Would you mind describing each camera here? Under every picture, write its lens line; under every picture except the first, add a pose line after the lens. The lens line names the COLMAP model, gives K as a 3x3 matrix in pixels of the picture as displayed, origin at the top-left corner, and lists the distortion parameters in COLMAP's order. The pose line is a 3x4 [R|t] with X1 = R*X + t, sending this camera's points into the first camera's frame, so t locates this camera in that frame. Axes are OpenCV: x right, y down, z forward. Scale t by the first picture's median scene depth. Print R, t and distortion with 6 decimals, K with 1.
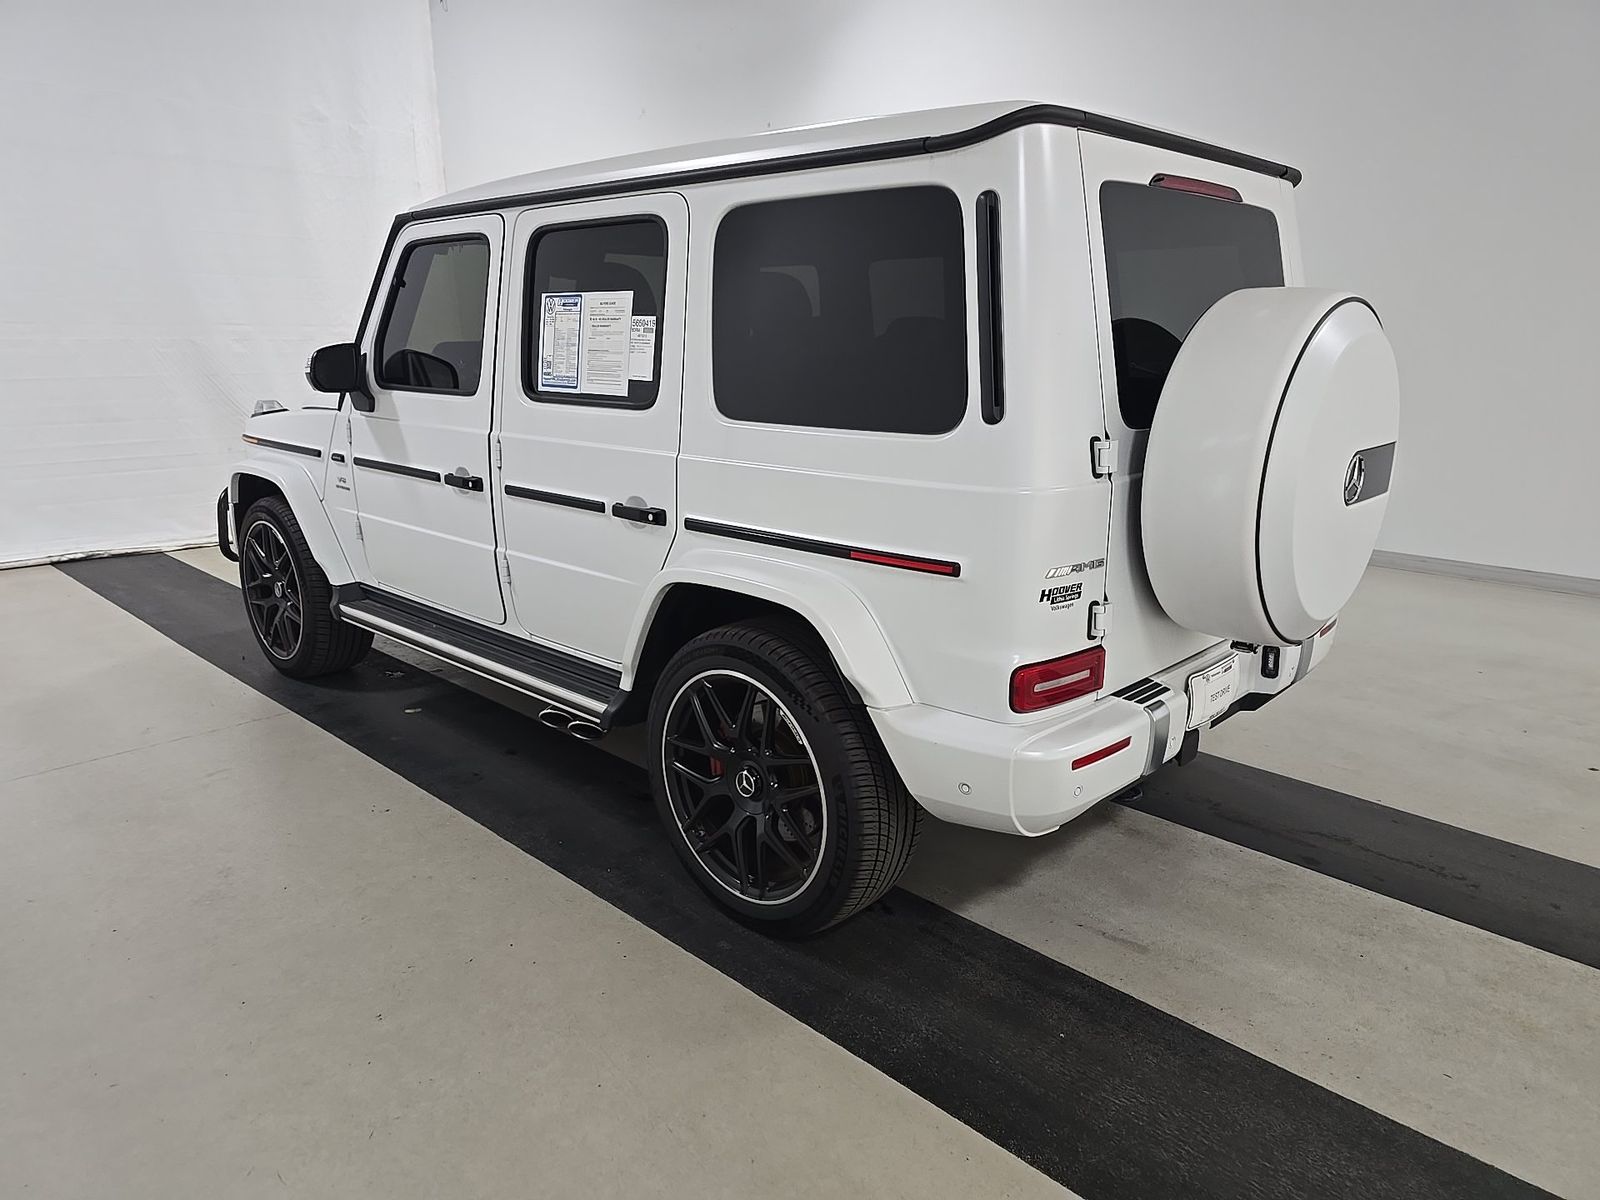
lens RADIAL K [[1087.5, 0, 805.6], [0, 1087.5, 603.6], [0, 0, 1]] dist [0.000414, -0.000183]
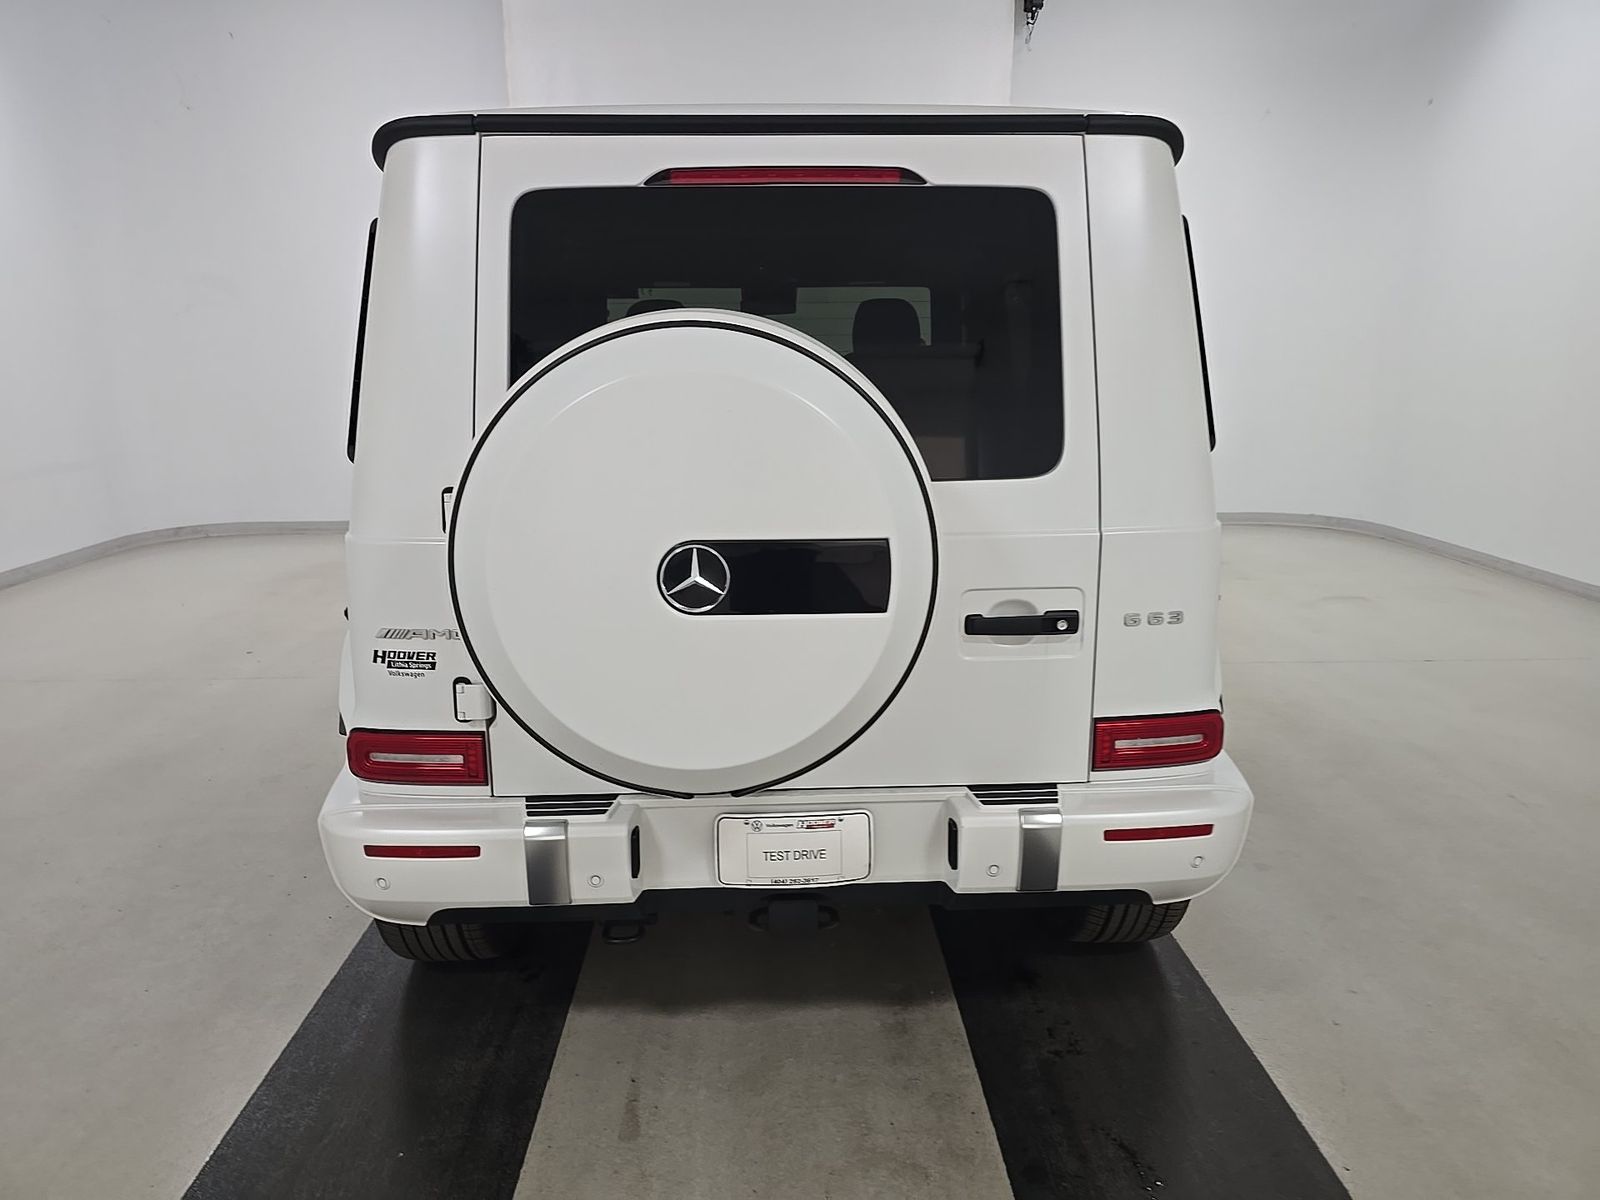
lens RADIAL K [[1104.8, 0, 808.6], [0, 1104.8, 595.5], [0, 0, 1]] dist [0.000064, -0.002566]
pose [[0.714608, 0.140773, -0.685214, 0.898335], [-0.163632, 0.986005, 0.031917, -0.118968], [0.680117, 0.089315, 0.727642, 0.463029]]
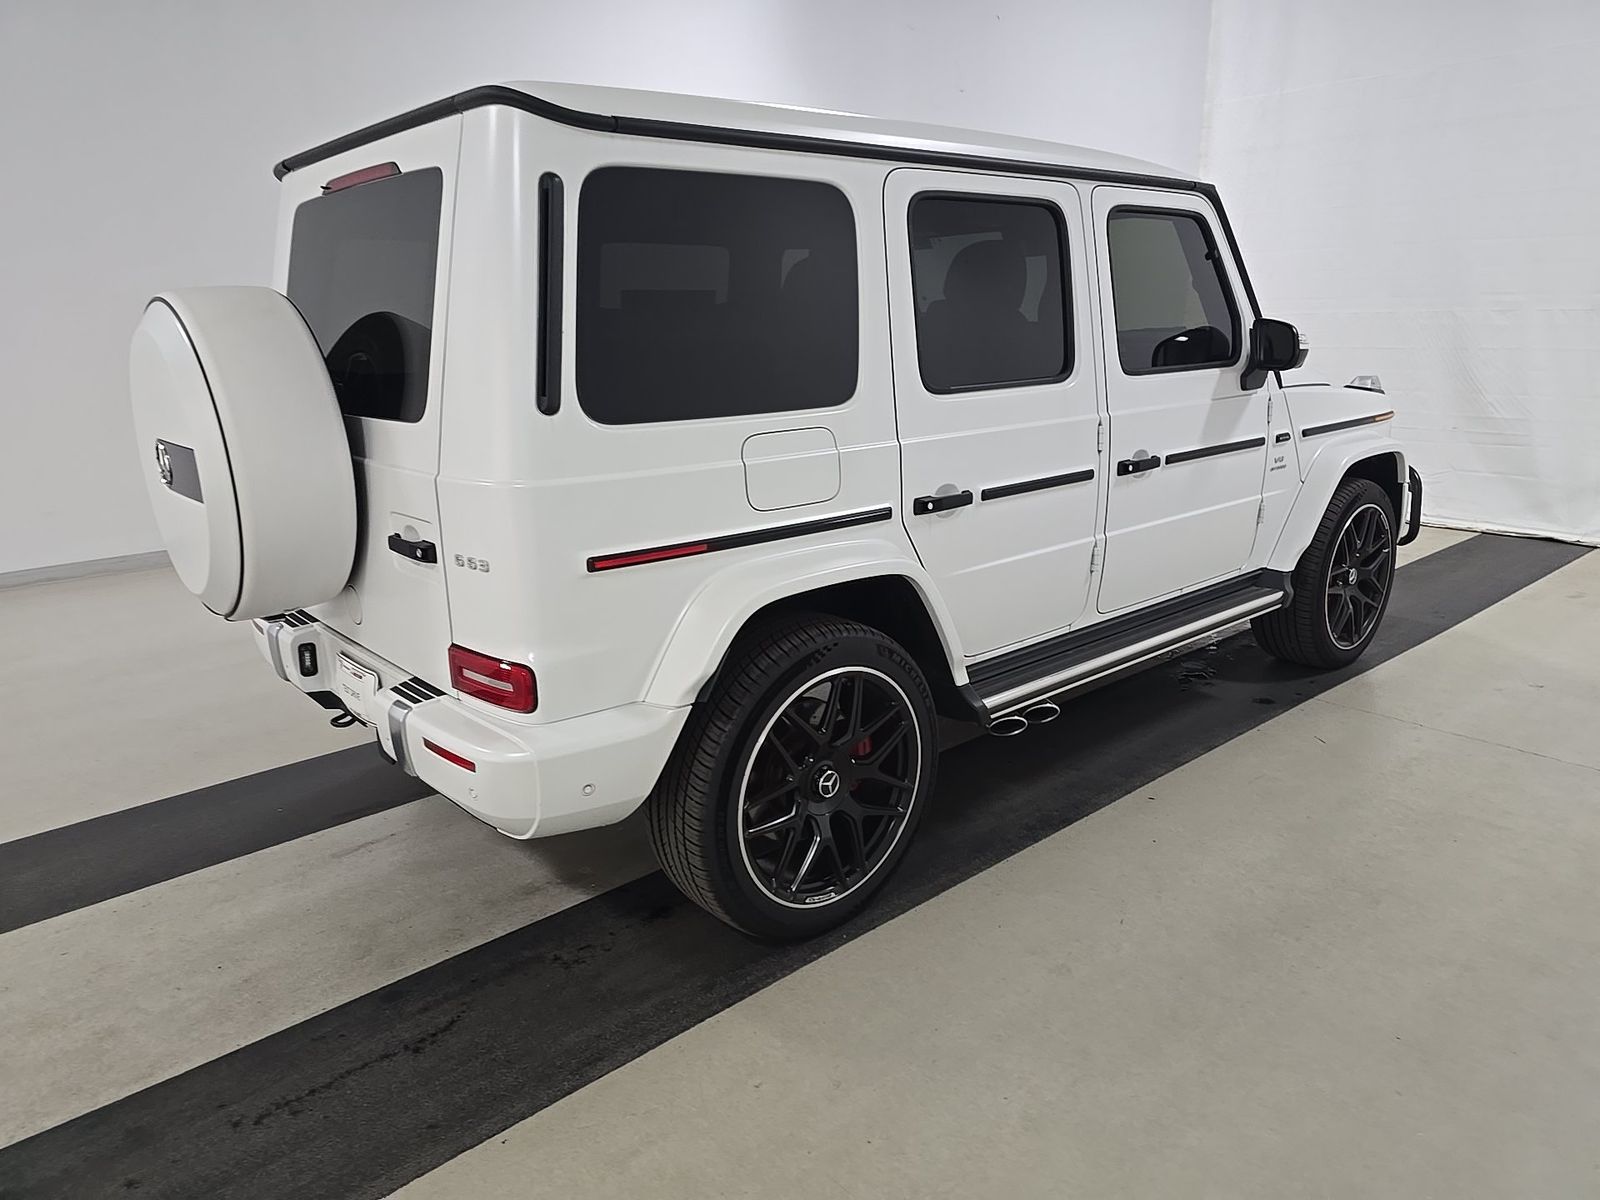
lens RADIAL K [[1104.8, 0, 808.6], [0, 1104.8, 595.5], [0, 0, 1]] dist [0.000064, -0.002566]
pose [[-0.102513, 0.250894, -0.962571, 1.320101], [-0.227346, 0.936148, 0.268219, -0.372670], [0.968403, 0.246332, -0.038928, 1.459921]]
